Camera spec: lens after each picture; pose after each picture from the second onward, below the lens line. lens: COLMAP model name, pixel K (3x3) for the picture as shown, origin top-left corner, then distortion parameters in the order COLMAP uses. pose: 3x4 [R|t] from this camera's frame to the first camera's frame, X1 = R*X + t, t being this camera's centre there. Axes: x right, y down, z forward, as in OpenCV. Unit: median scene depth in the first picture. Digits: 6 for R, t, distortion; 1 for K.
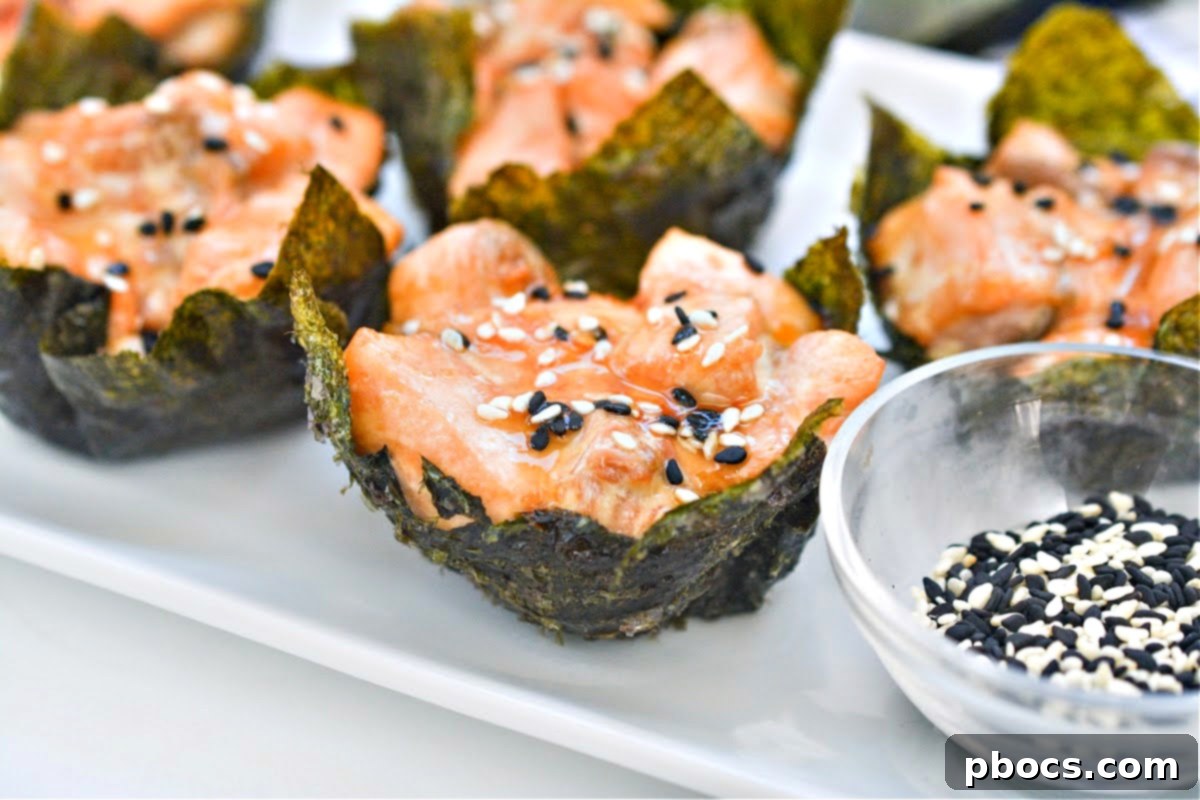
lens RADIAL K [[2206.6, 0, 600.6], [0, 2206.6, 396.8], [0, 0, 1]] dist [-0.003186, 0.000000]
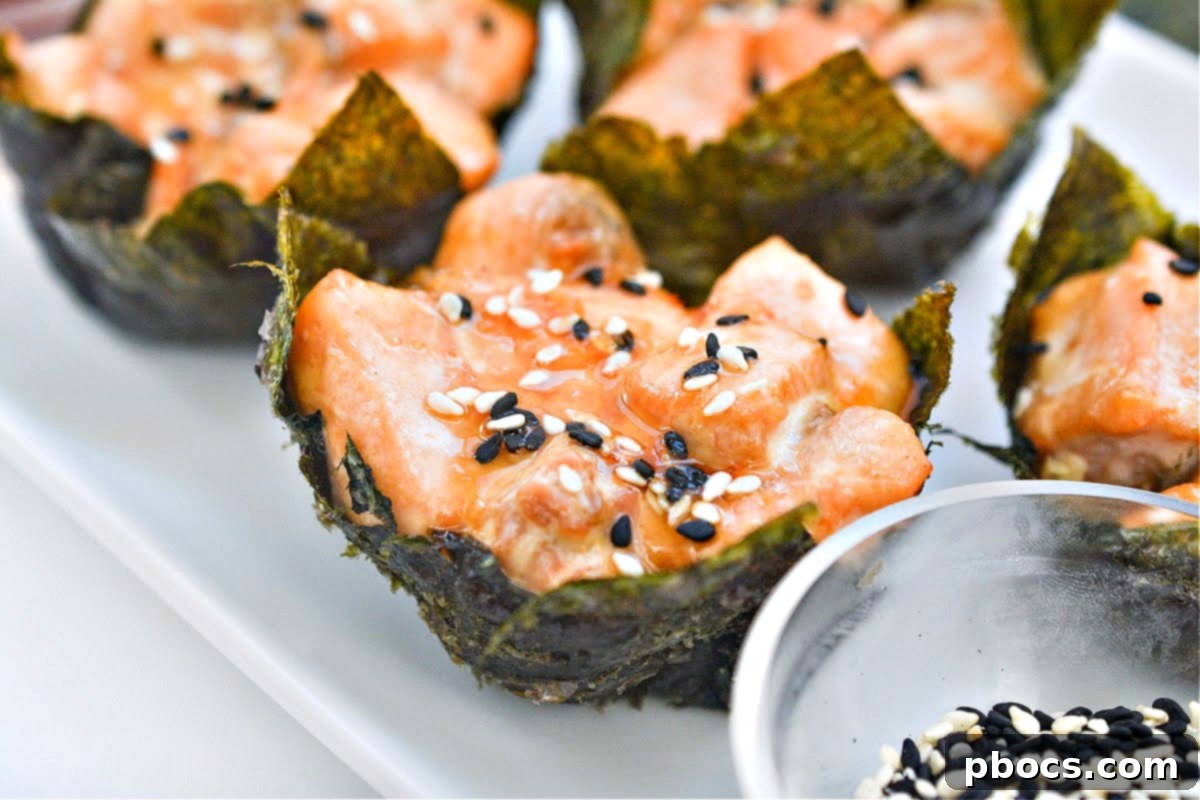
lens RADIAL K [[2206.6, 0, 596.2], [0, 2206.6, 403.2], [0, 0, 1]] dist [-0.003186, 0.000000]
pose [[0.932292, 0.254079, -0.257441, 0.215465], [-0.238092, 0.966873, 0.092023, -0.082334], [0.272293, -0.024497, 0.961902, 0.199876]]
